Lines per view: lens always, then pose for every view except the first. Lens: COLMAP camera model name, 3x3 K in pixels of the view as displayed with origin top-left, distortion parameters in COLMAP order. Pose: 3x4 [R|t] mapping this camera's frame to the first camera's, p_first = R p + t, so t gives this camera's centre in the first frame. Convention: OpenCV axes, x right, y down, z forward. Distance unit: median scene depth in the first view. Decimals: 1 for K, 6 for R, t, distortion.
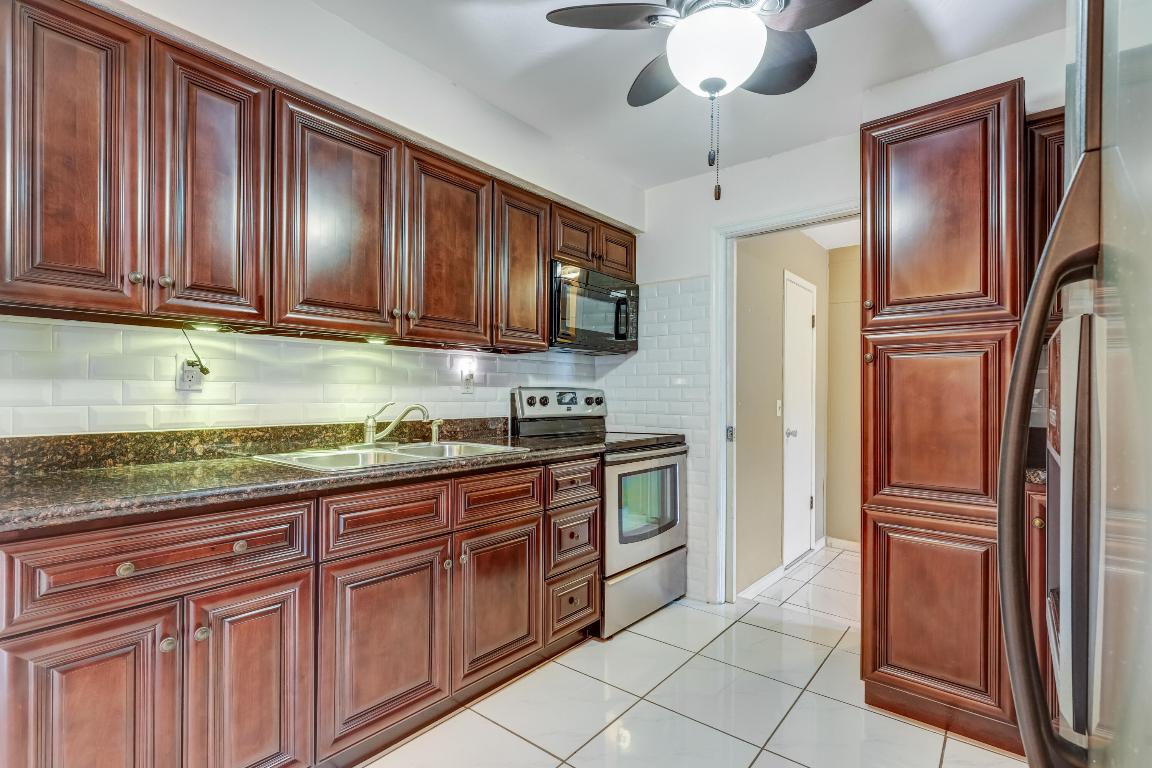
lens RADIAL K [[537.5, 0, 573.8], [0, 537.5, 394.6], [0, 0, 1]] dist [0.000227, -0.000375]
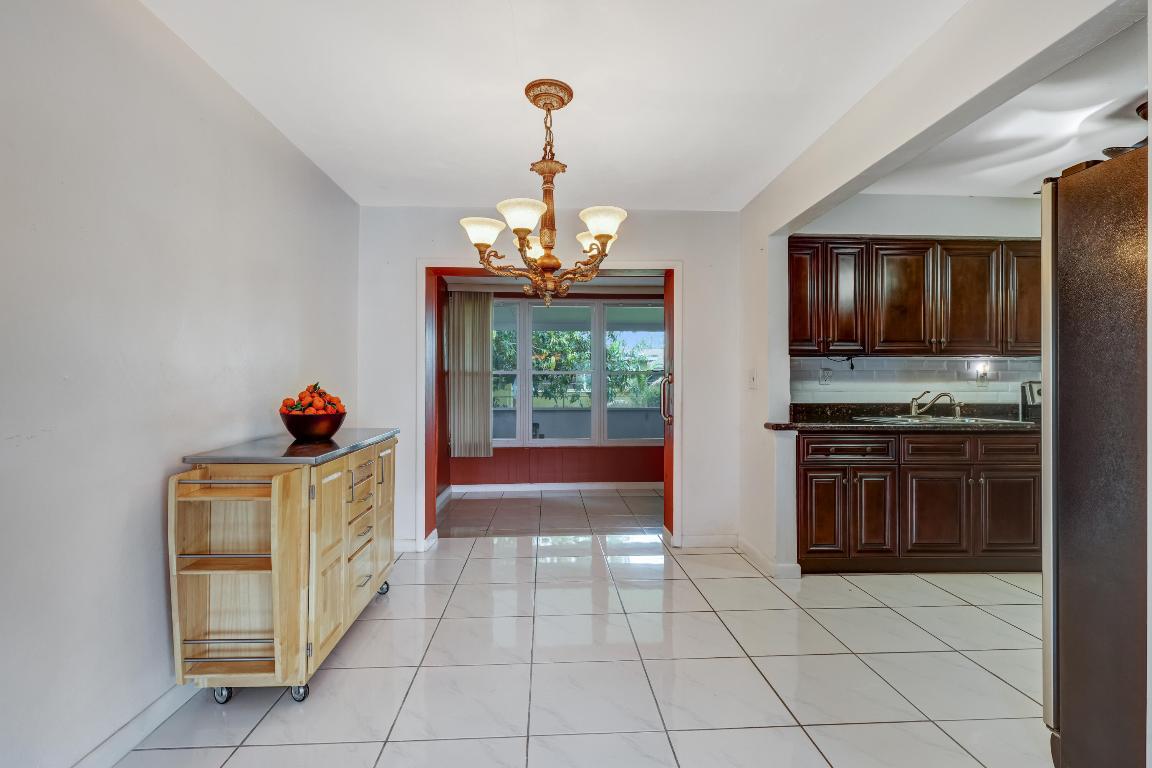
lens RADIAL K [[537.5, 0, 575.2], [0, 537.5, 381.4], [0, 0, 1]] dist [0.000227, -0.000375]
pose [[0.671184, -0.008497, -0.741242, 0.158967], [-0.000944, 0.999924, -0.012318, 0.004139], [0.741290, 0.008967, 0.671125, -0.891286]]
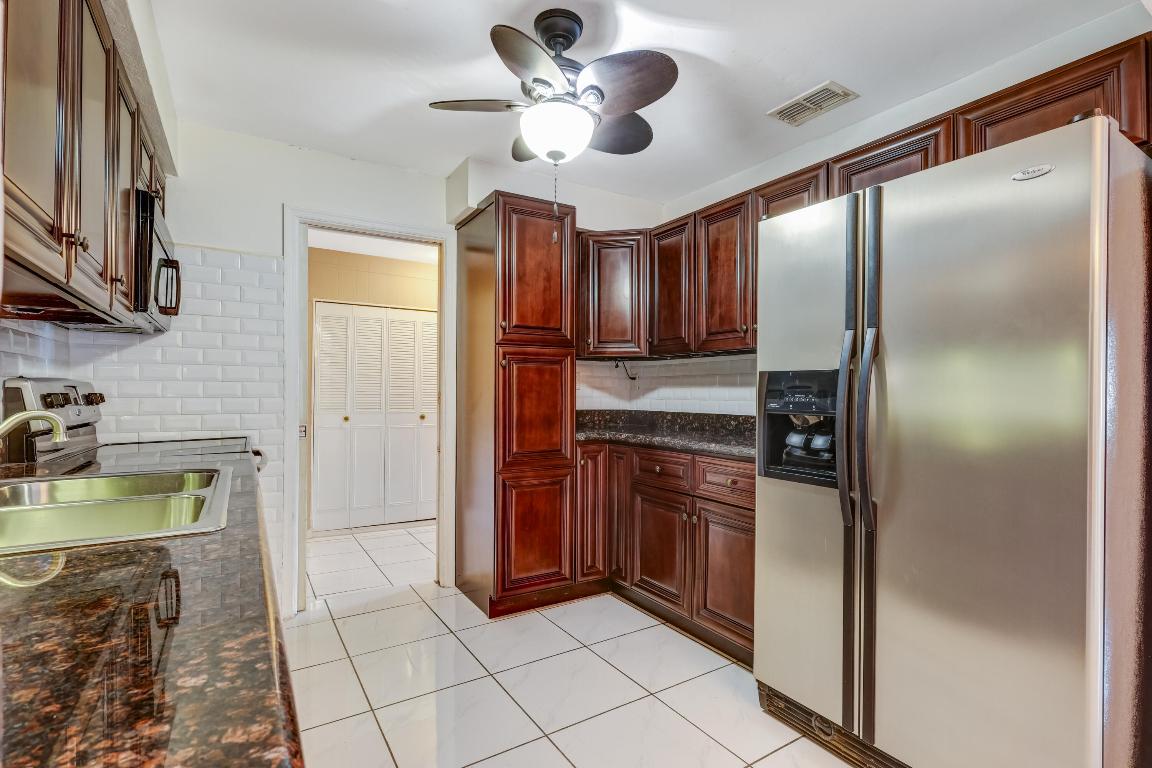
lens RADIAL K [[537.5, 0, 576.7], [0, 537.5, 390.9], [0, 0, 1]] dist [0.000227, -0.000375]
pose [[0.324149, -0.002211, 0.946004, -0.565018], [-0.002968, 0.999990, 0.003354, -0.003493], [-0.946002, -0.003895, 0.324139, 0.305012]]
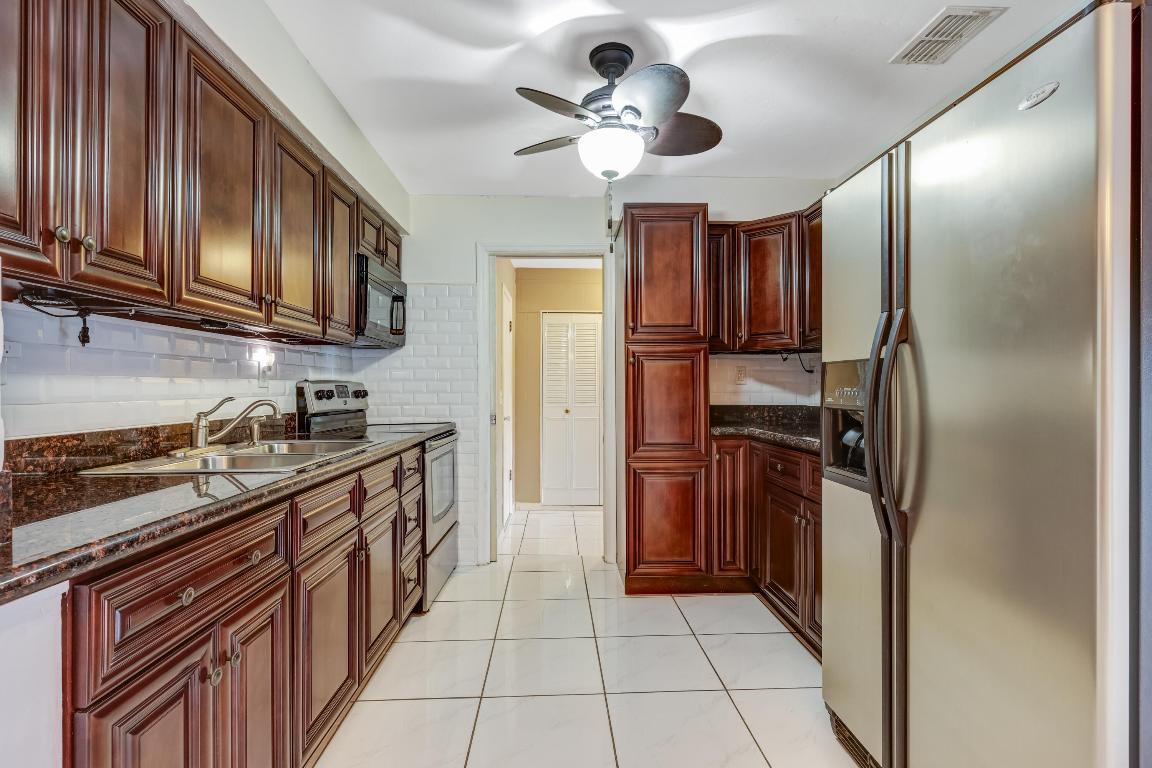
lens RADIAL K [[537.5, 0, 575.5], [0, 537.5, 387.9], [0, 0, 1]] dist [0.000227, -0.000375]
pose [[0.750936, -0.007560, 0.660332, -0.455004], [0.006962, 0.999970, 0.003532, -0.000901], [-0.660338, 0.001945, 0.750966, -0.018795]]
